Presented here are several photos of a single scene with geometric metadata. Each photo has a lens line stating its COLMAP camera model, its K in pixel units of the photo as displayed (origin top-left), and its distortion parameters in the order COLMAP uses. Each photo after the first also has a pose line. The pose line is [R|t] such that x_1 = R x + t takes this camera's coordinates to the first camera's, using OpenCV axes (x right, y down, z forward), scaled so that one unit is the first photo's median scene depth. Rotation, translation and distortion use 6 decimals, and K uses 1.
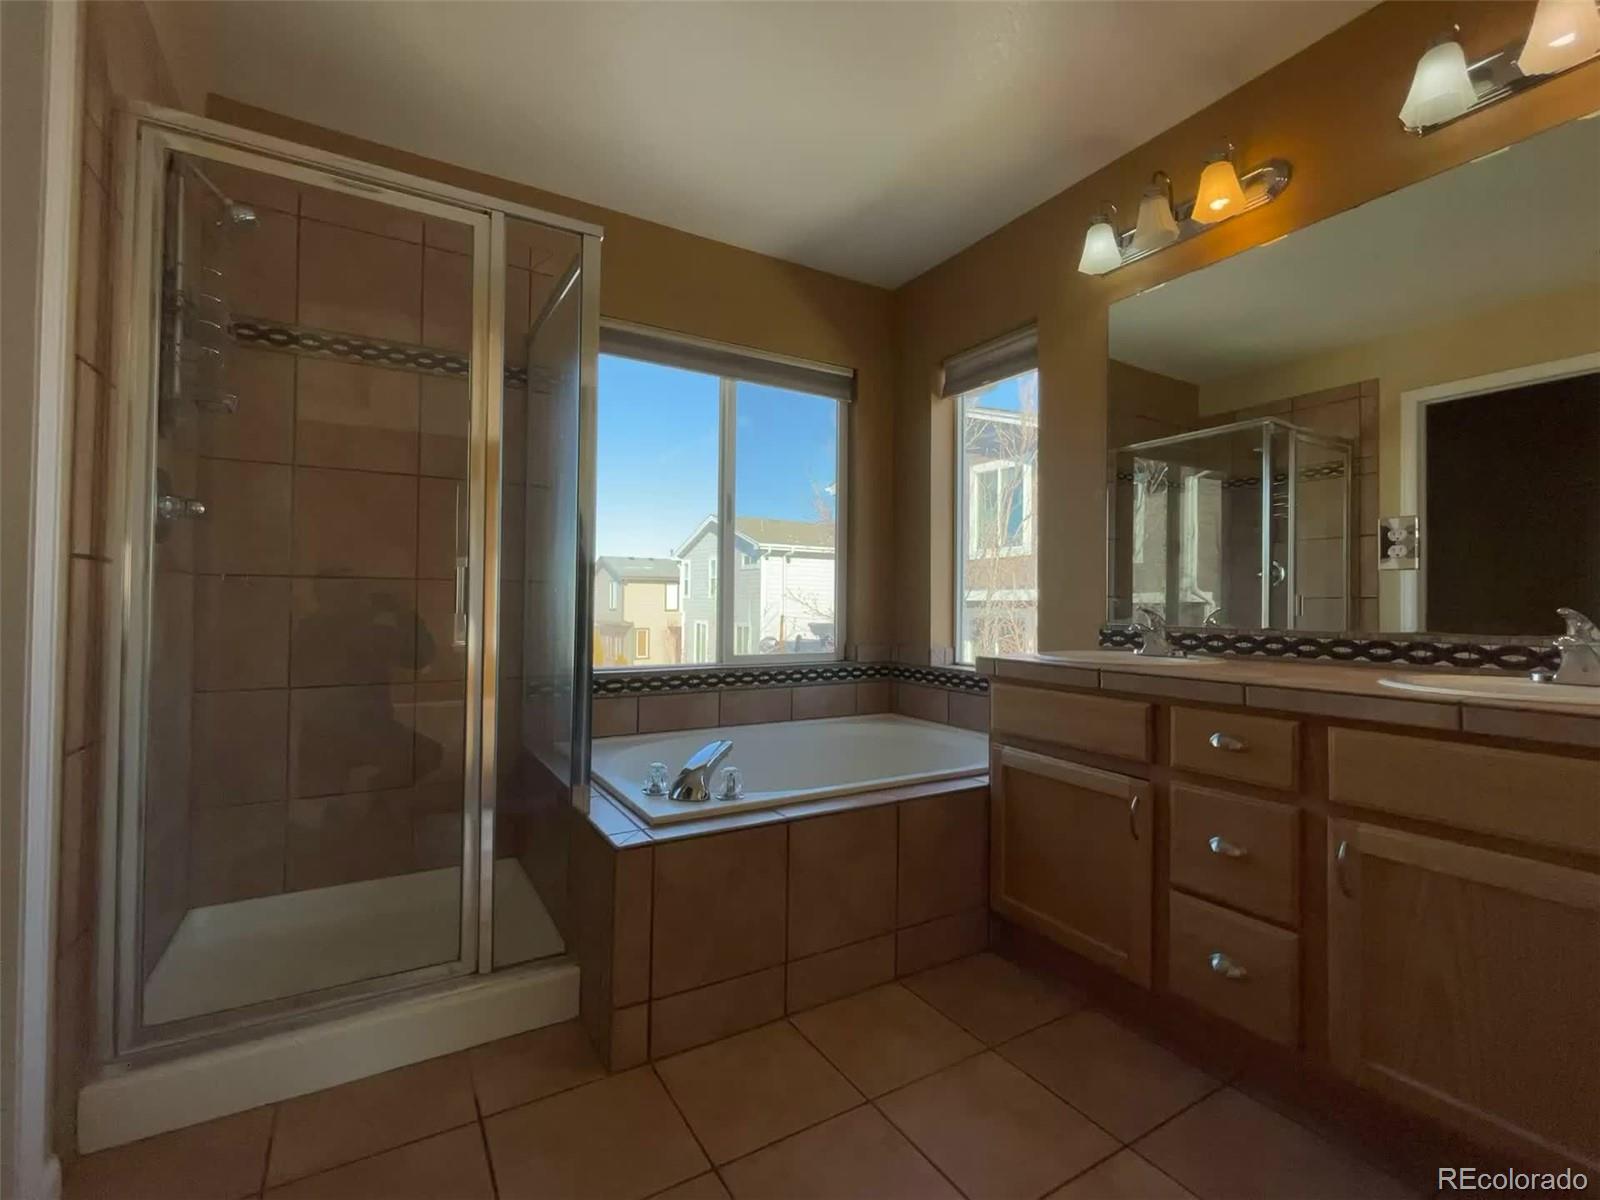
lens RADIAL K [[715.9, 0, 801.2], [0, 715.9, 595.1], [0, 0, 1]] dist [0.000012, -0.001075]
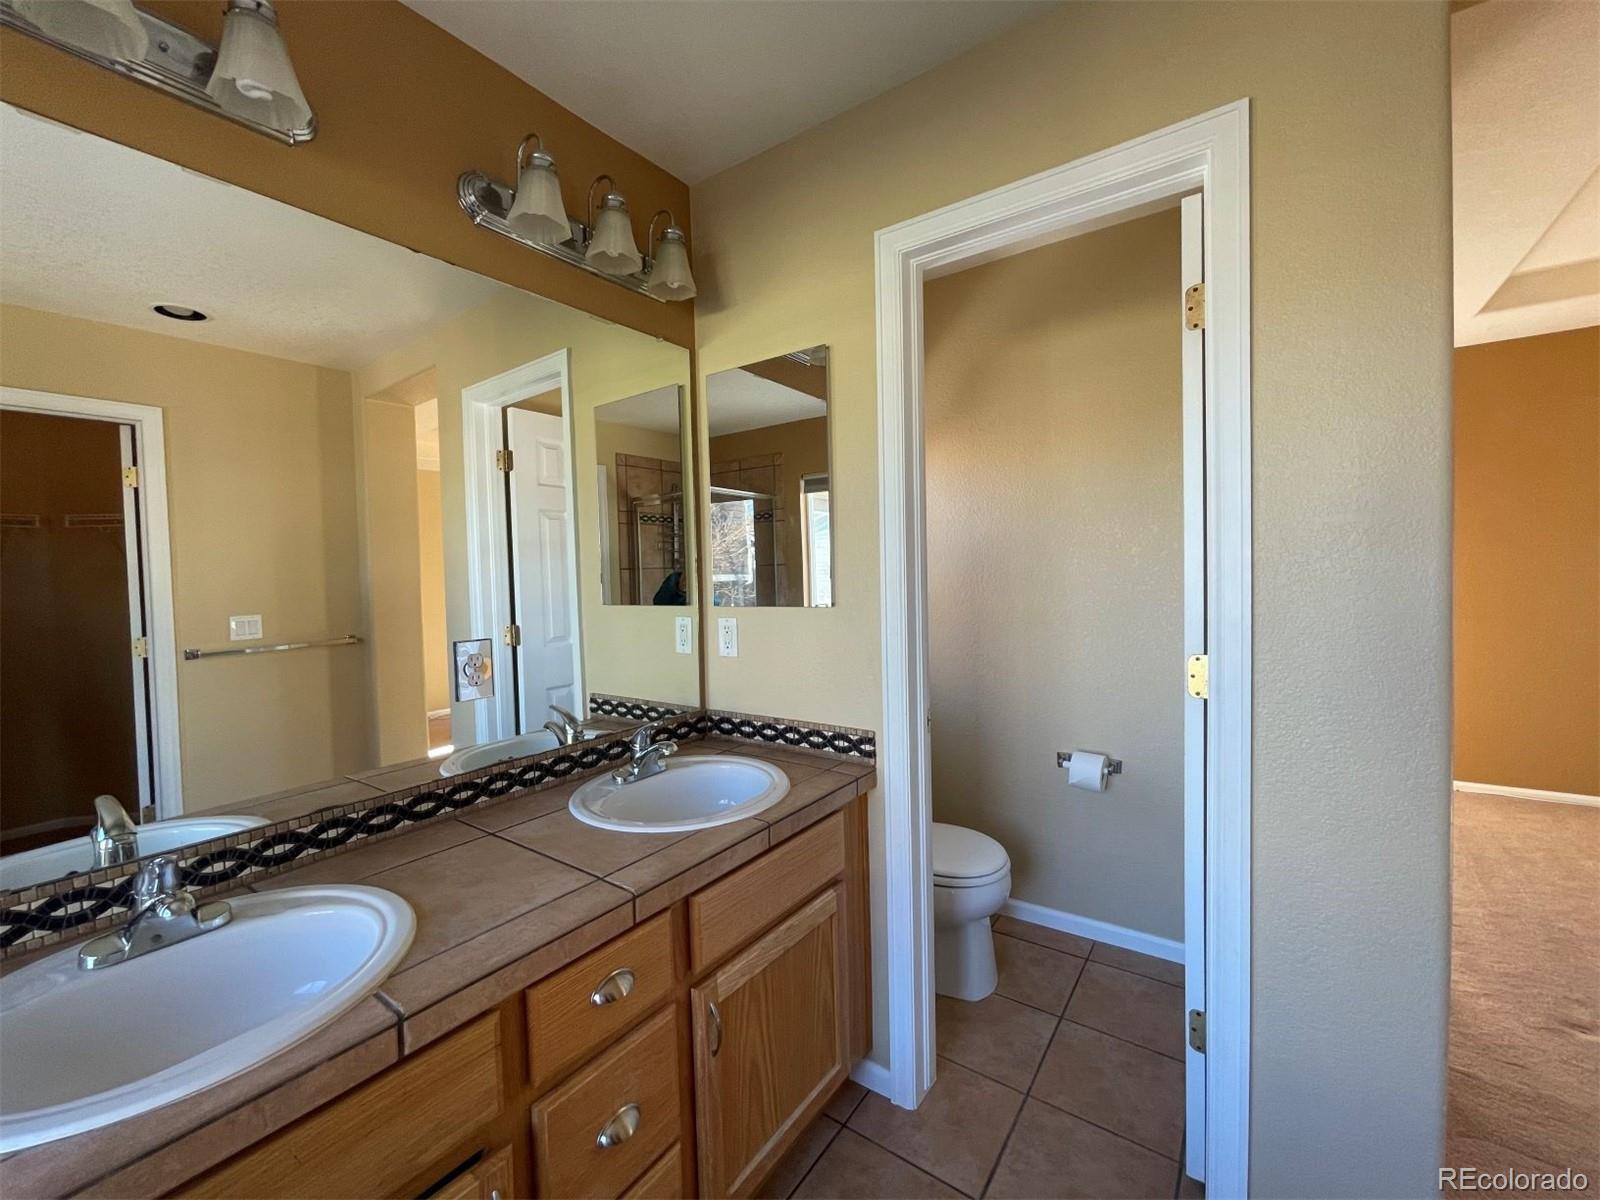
lens RADIAL K [[653.7, 0, 798.8], [0, 653.7, 593.8], [0, 0, 1]] dist [-0.000174, -0.000141]
pose [[-0.394231, -0.031540, 0.918470, -0.087532], [0.005570, 0.999311, 0.036707, -0.235848], [-0.918994, 0.019587, -0.393784, 1.148998]]
